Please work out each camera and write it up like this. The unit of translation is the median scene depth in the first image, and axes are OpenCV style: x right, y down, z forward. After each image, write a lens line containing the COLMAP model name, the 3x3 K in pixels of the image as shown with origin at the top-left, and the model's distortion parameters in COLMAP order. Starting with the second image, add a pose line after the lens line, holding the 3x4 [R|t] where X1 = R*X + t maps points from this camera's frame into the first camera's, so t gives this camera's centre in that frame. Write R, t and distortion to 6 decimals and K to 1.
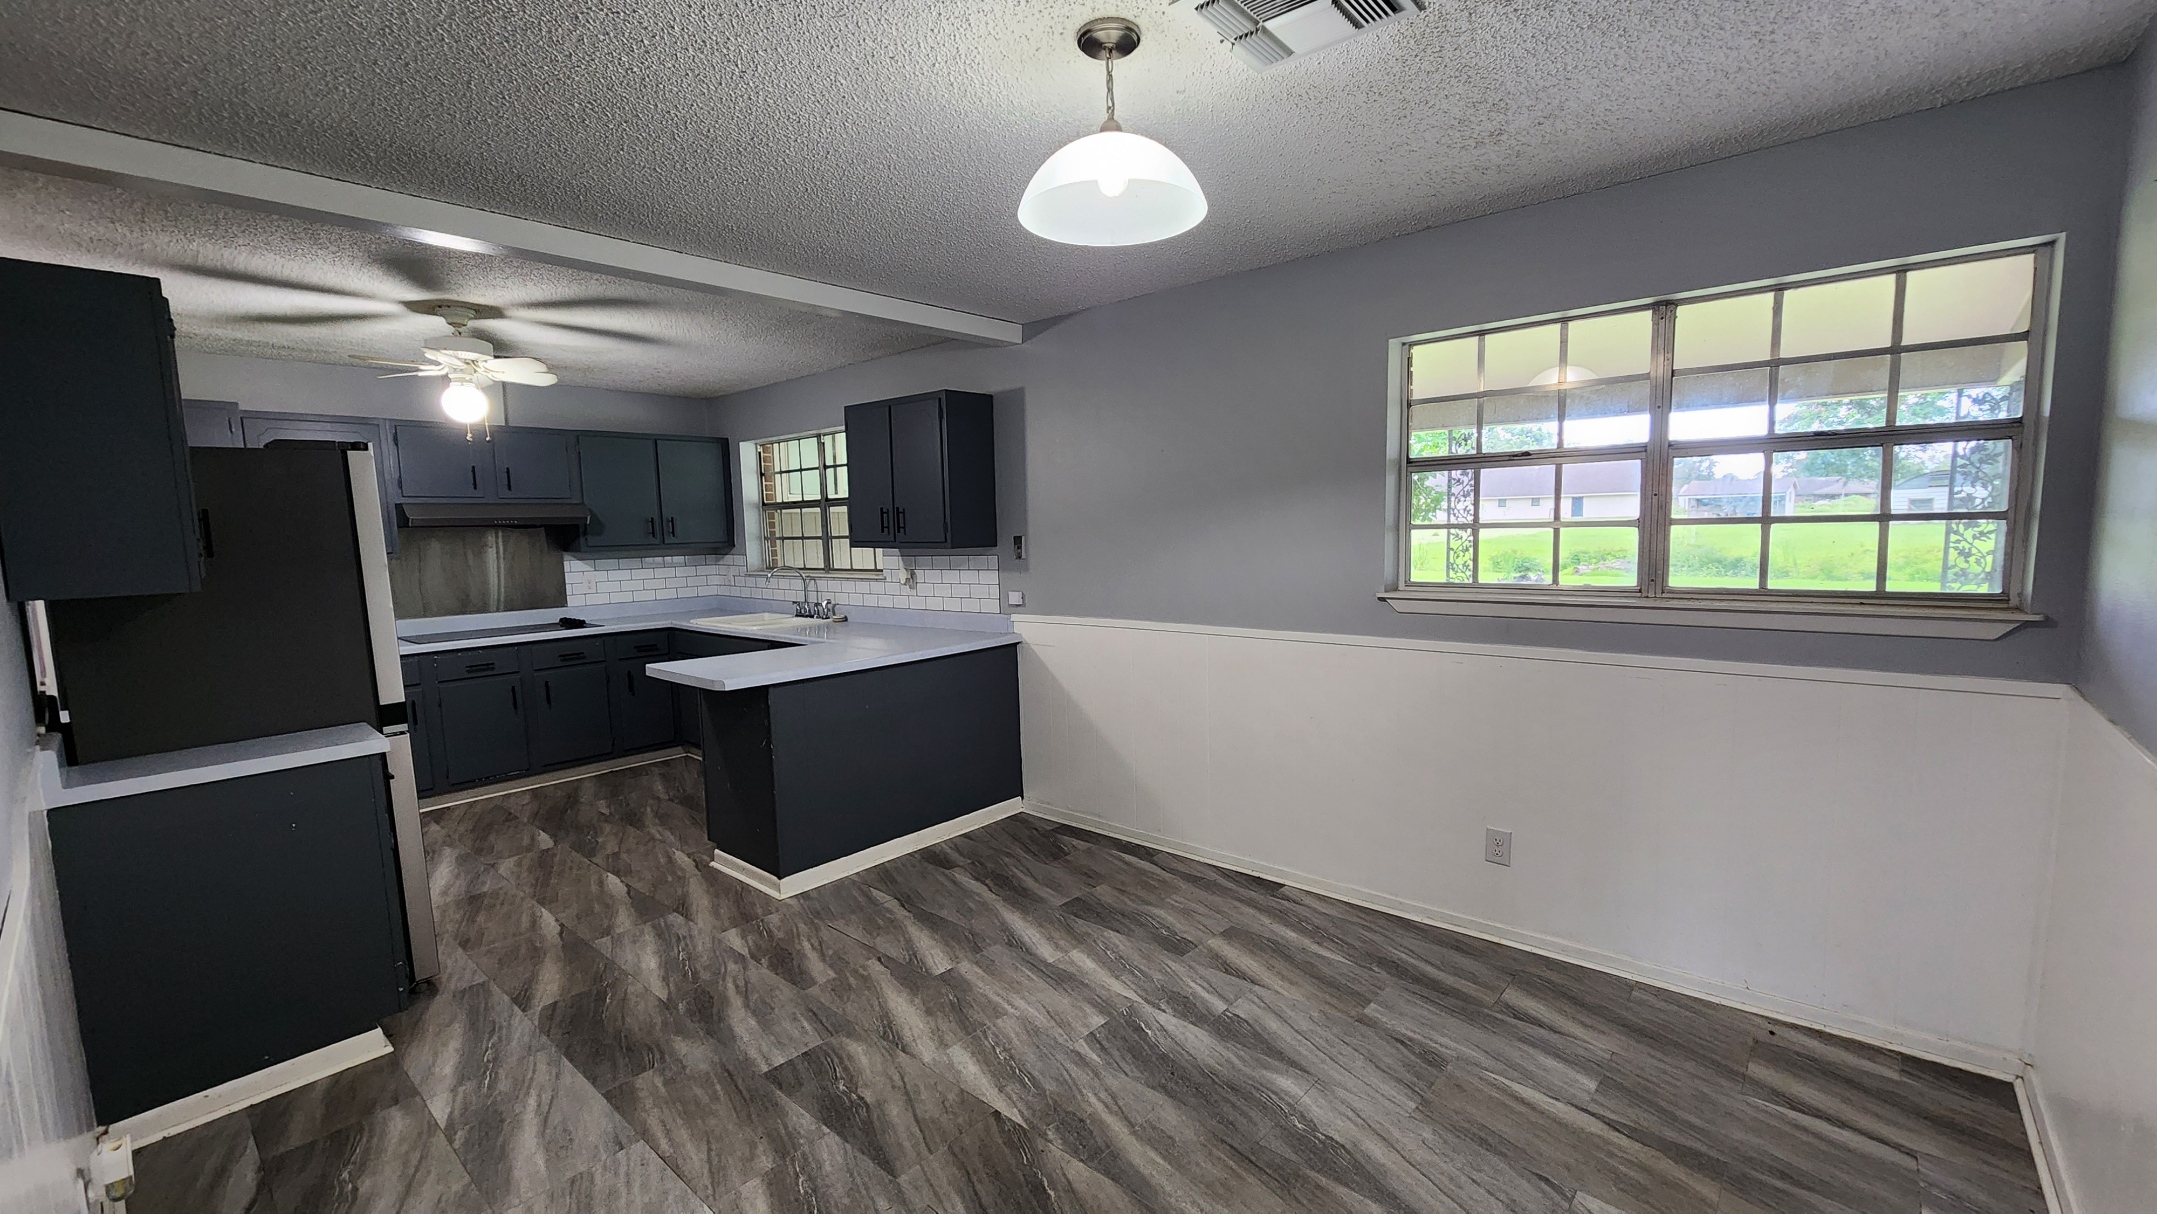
lens RADIAL K [[884.2, 0, 1088.2], [0, 884.2, 612.7], [0, 0, 1]] dist [0.005191, -0.001828]
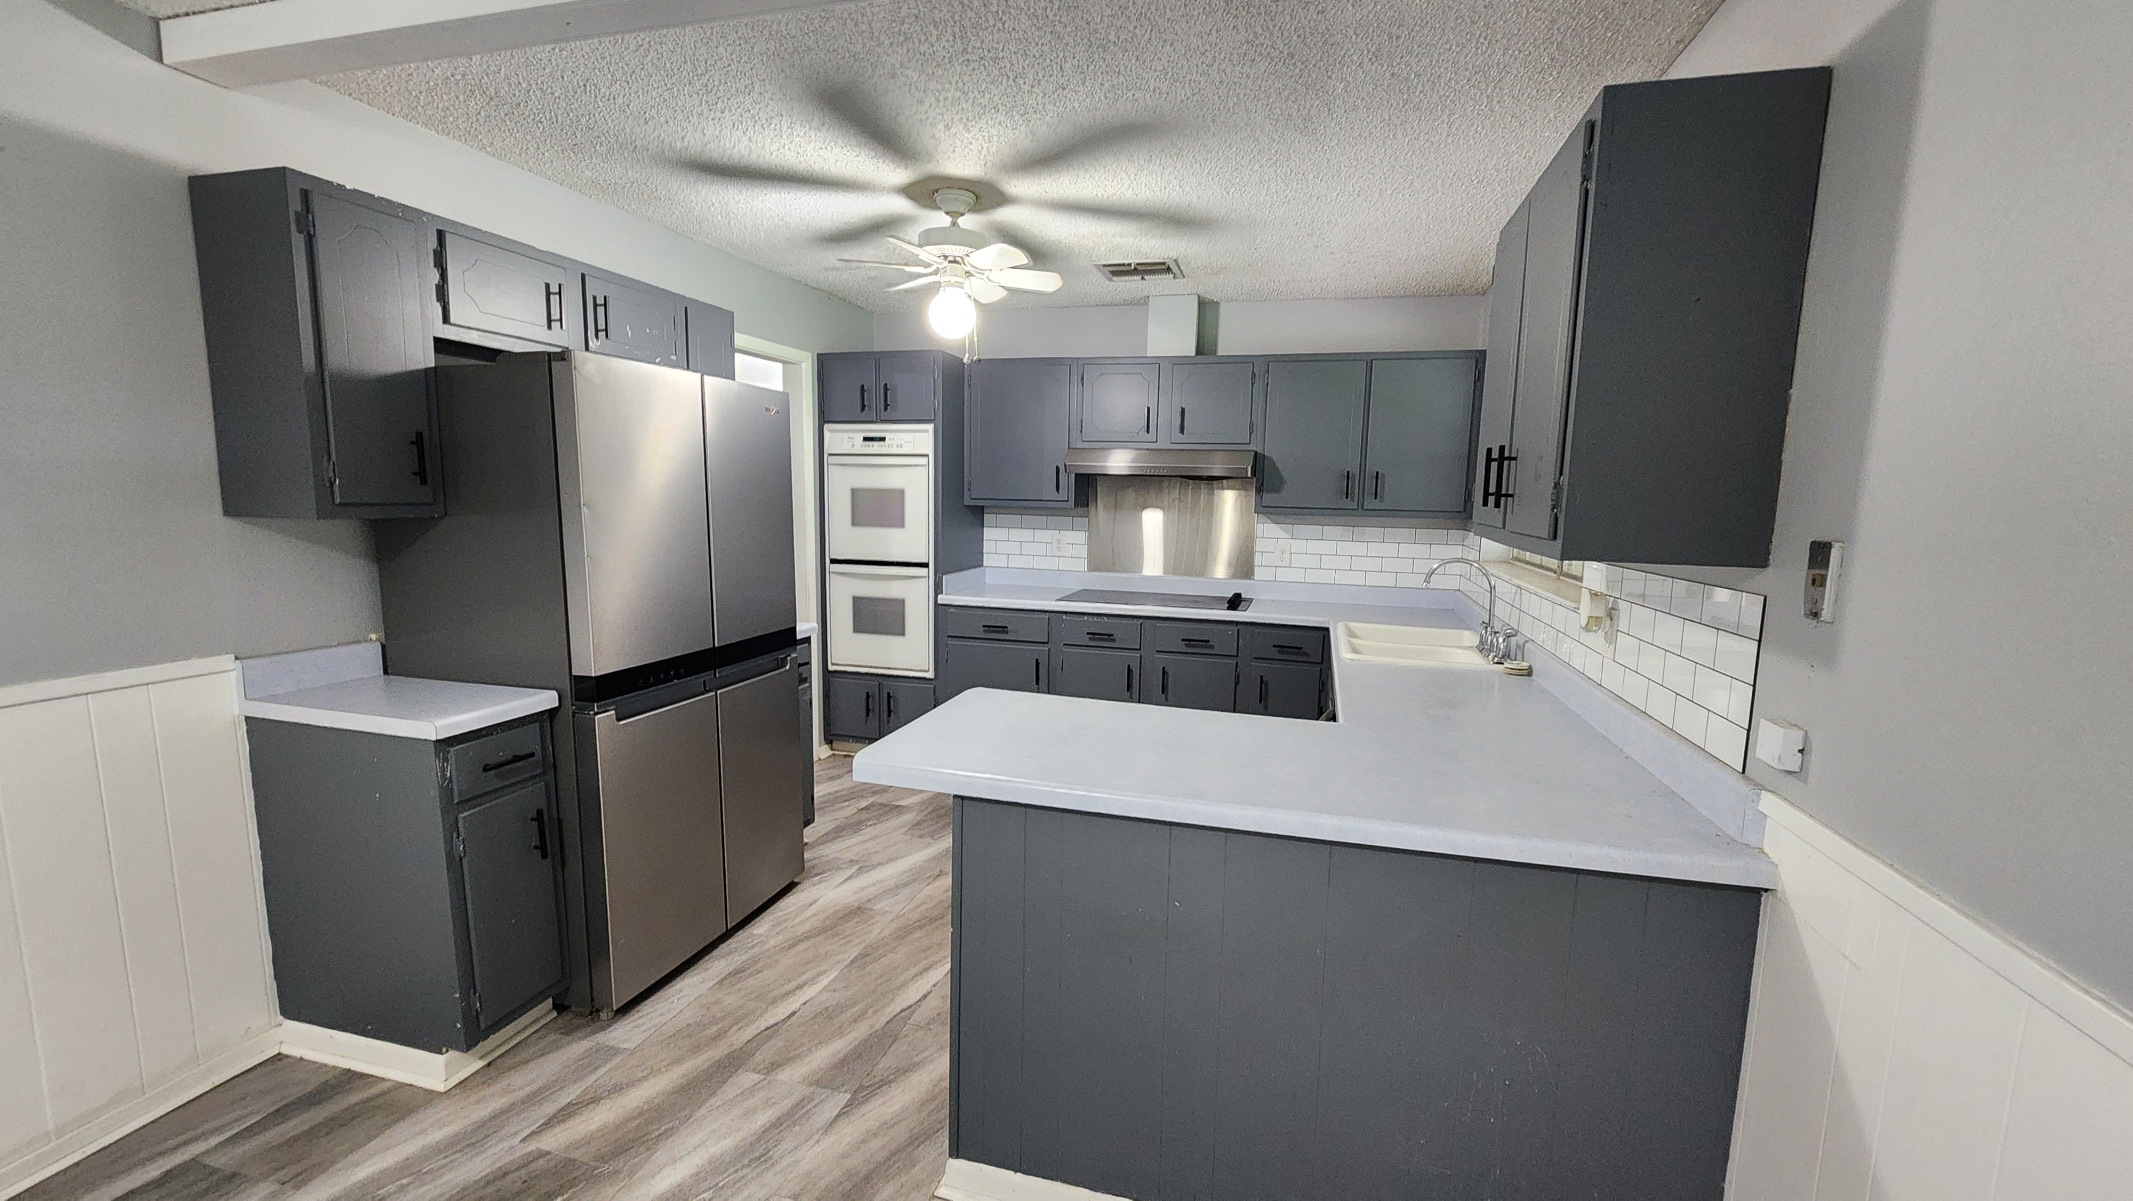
lens RADIAL K [[874.4, 0, 1075.4], [0, 874.4, 602.2], [0, 0, 1]] dist [0.005191, -0.001828]
pose [[0.434463, 0.150954, -0.887950, 0.074346], [-0.126181, 0.986334, 0.105941, -0.068089], [0.891807, 0.066015, 0.447573, 0.669849]]
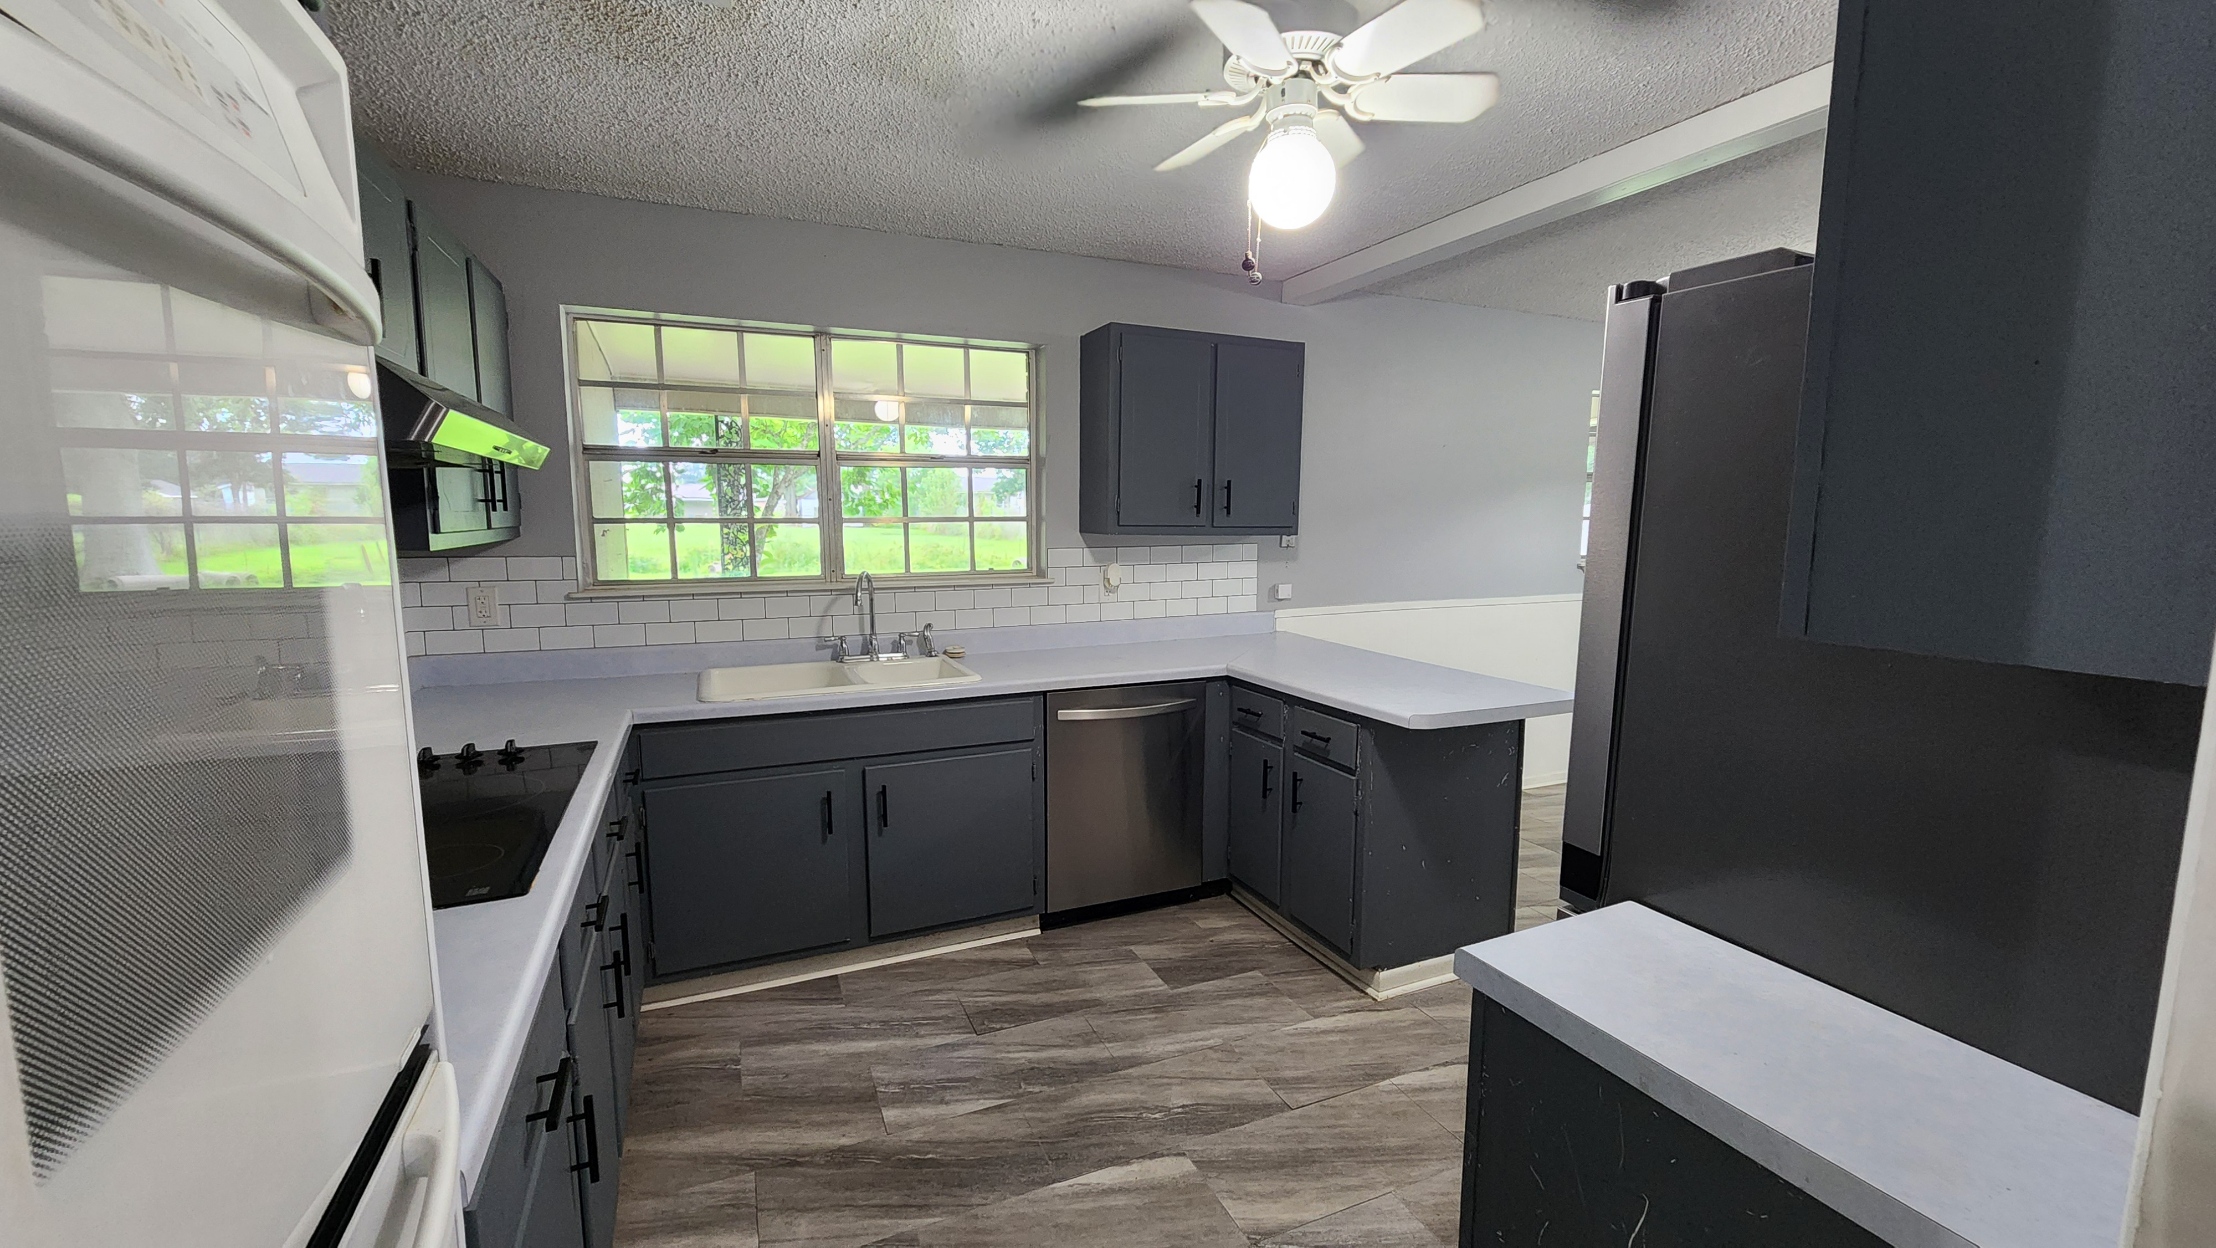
lens RADIAL K [[908.4, 0, 1125.6], [0, 908.4, 613.0], [0, 0, 1]] dist [0.005191, -0.001828]
pose [[0.415503, -0.075735, 0.906434, -1.011289], [0.078303, 0.995806, 0.047309, -0.051950], [-0.906215, 0.051320, 0.419690, 0.787446]]
